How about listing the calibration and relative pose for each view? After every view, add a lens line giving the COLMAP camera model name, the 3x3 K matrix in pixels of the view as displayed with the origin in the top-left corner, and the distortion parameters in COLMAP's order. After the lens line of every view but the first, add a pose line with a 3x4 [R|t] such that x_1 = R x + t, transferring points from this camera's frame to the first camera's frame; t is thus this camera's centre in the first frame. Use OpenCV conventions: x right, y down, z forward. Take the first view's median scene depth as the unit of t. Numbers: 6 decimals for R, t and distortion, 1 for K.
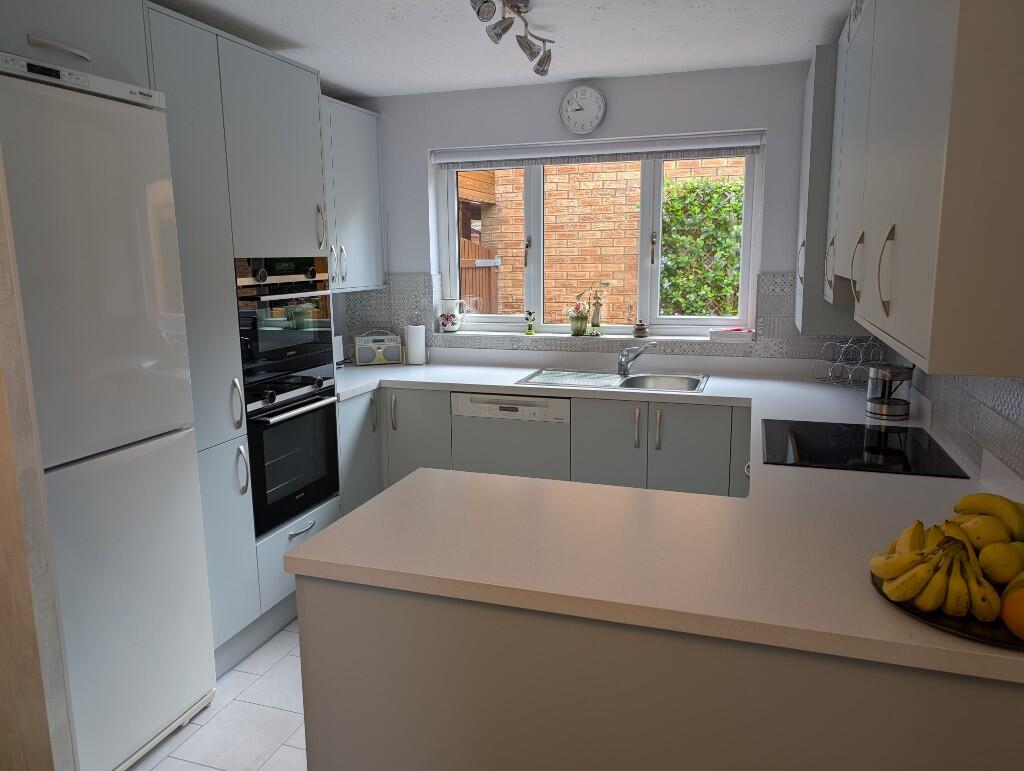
lens RADIAL K [[725.5, 0, 512.5], [0, 725.5, 387.8], [0, 0, 1]] dist [0.000738, -0.004529]
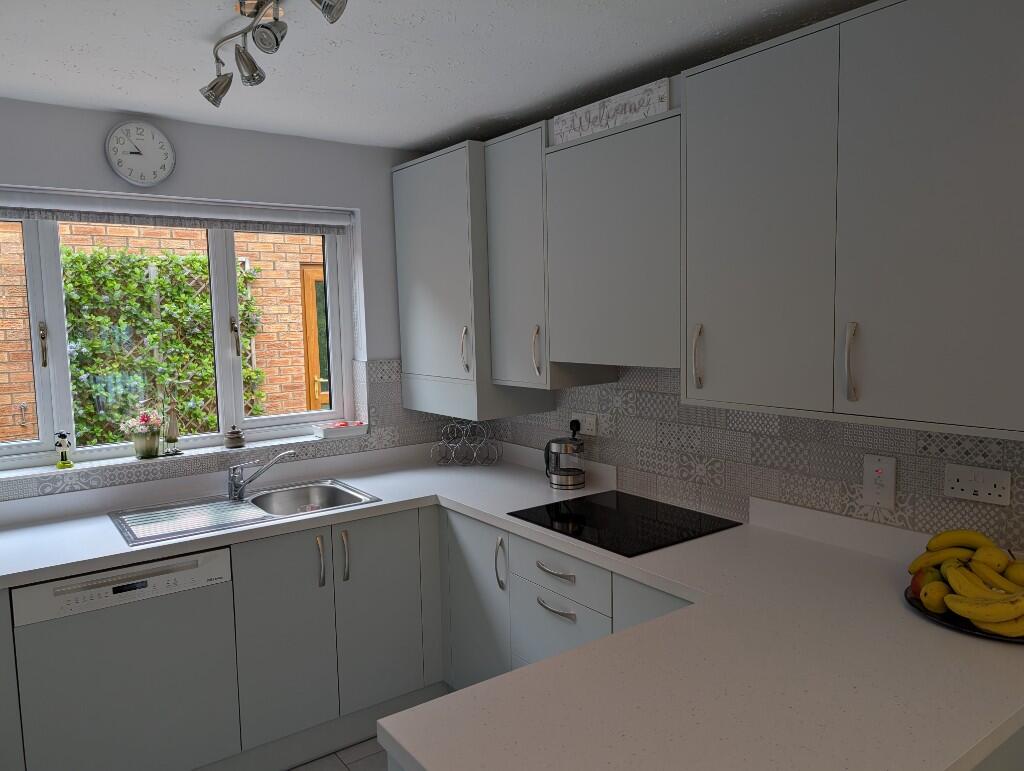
lens RADIAL K [[725.5, 0, 512.1], [0, 725.5, 380.6], [0, 0, 1]] dist [0.000738, -0.004529]
pose [[0.577208, -0.072707, 0.813354, -0.278202], [0.162295, 0.986373, -0.027001, -0.069054], [-0.800307, 0.147589, 0.581142, 0.279548]]
